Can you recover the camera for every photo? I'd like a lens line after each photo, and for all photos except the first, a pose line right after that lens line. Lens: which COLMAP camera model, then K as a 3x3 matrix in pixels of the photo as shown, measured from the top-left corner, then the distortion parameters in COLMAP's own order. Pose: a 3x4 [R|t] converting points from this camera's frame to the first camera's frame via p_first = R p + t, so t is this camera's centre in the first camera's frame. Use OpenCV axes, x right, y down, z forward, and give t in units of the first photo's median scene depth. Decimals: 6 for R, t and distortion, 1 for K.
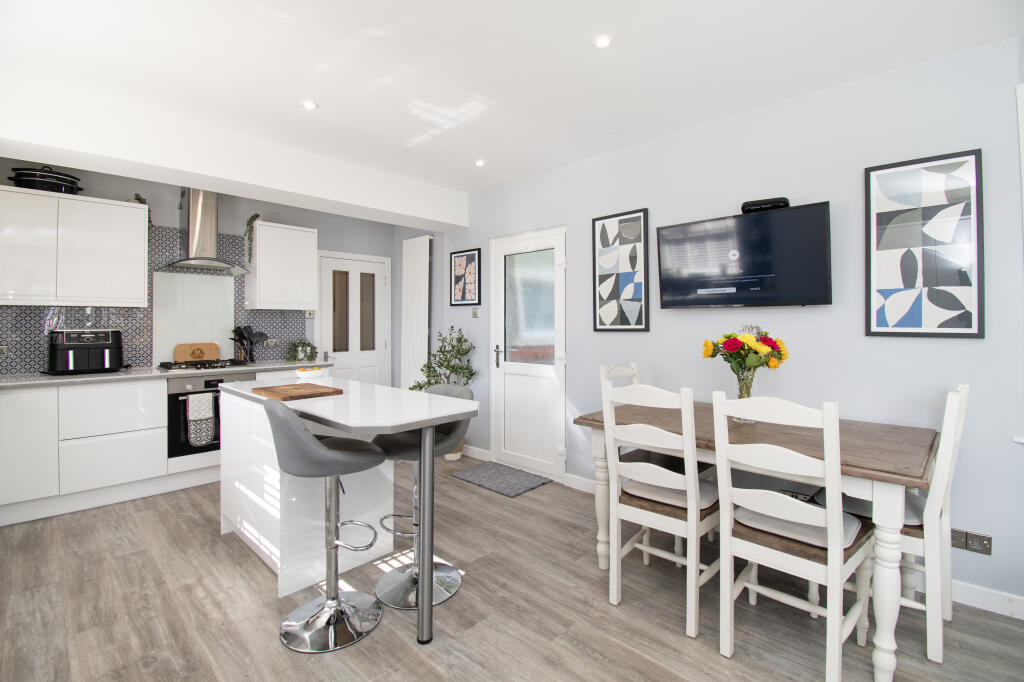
lens RADIAL K [[467.0, 0, 515.8], [0, 467.0, 320.5], [0, 0, 1]] dist [-0.000458, -0.019967]
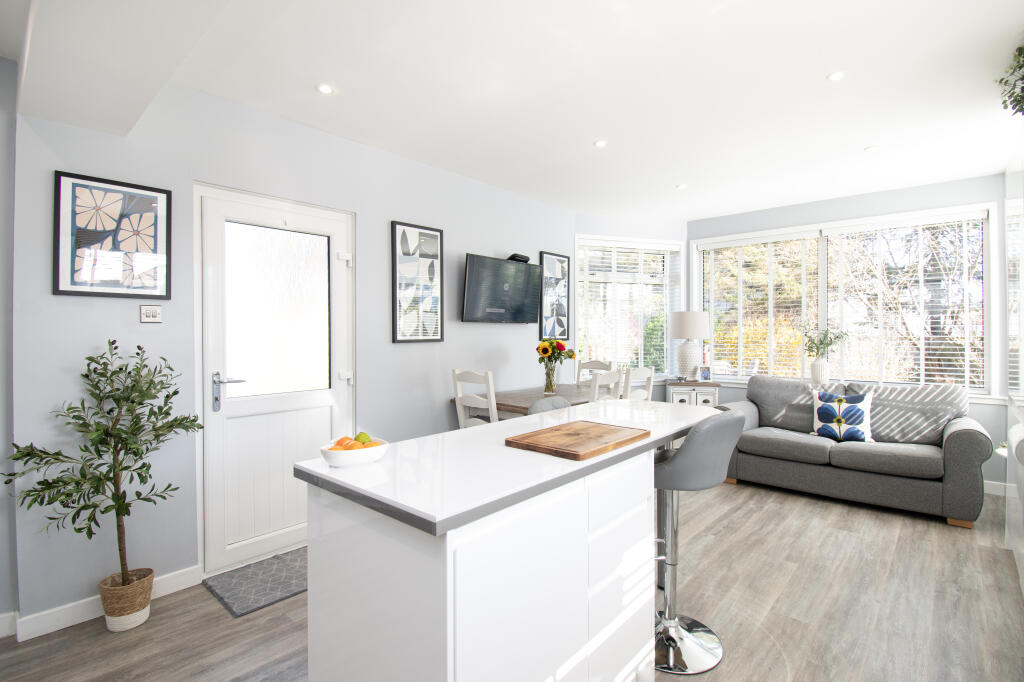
lens RADIAL K [[472.8, 0, 512.0], [0, 472.8, 341.0], [0, 0, 1]] dist [-0.000502, -0.021689]
pose [[-0.032898, -0.009347, 0.999415, -1.183308], [0.000709, 0.999956, 0.009375, 0.016652], [-0.999458, 0.001017, -0.032890, 1.216668]]
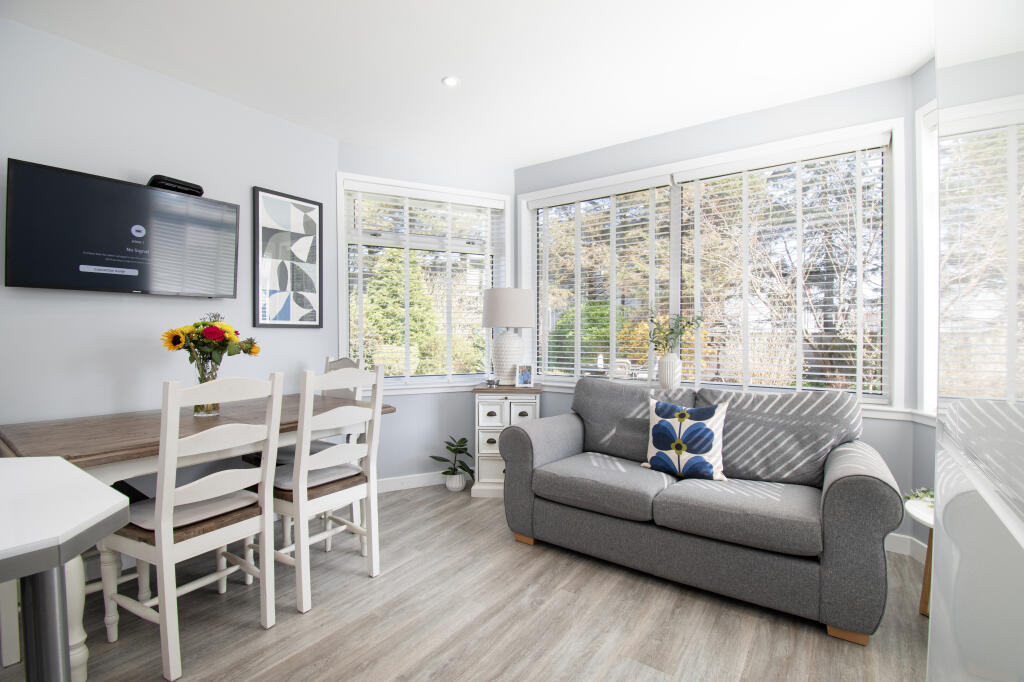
lens RADIAL K [[459.8, 0, 514.2], [0, 459.8, 345.4], [0, 0, 1]] dist [0.002622, -0.026095]
pose [[-0.166590, -0.020950, 0.985804, -0.542579], [-0.001230, 0.999778, 0.021039, 0.056882], [-0.986026, 0.002293, -0.166579, 0.555170]]
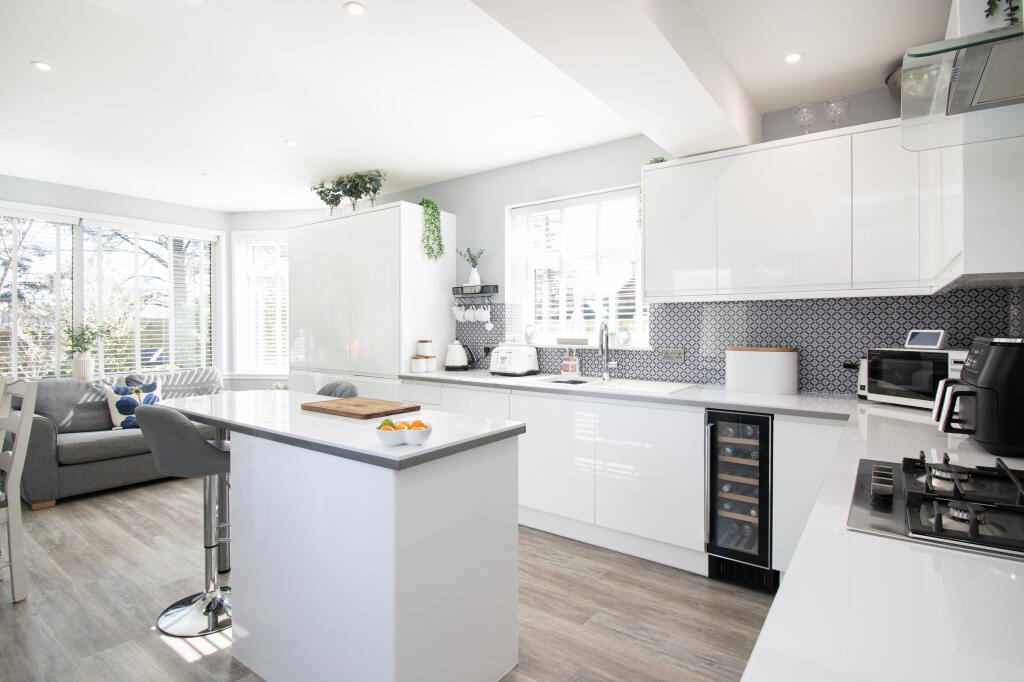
lens RADIAL K [[516.2, 0, 512.0], [0, 516.2, 341.0], [0, 0, 1]] dist [-0.028551, -0.000330]
pose [[-0.990126, 0.005452, -0.140075, -0.663238], [0.002102, 0.999708, 0.024053, 0.013595], [0.140165, 0.023521, -0.989849, 2.081222]]
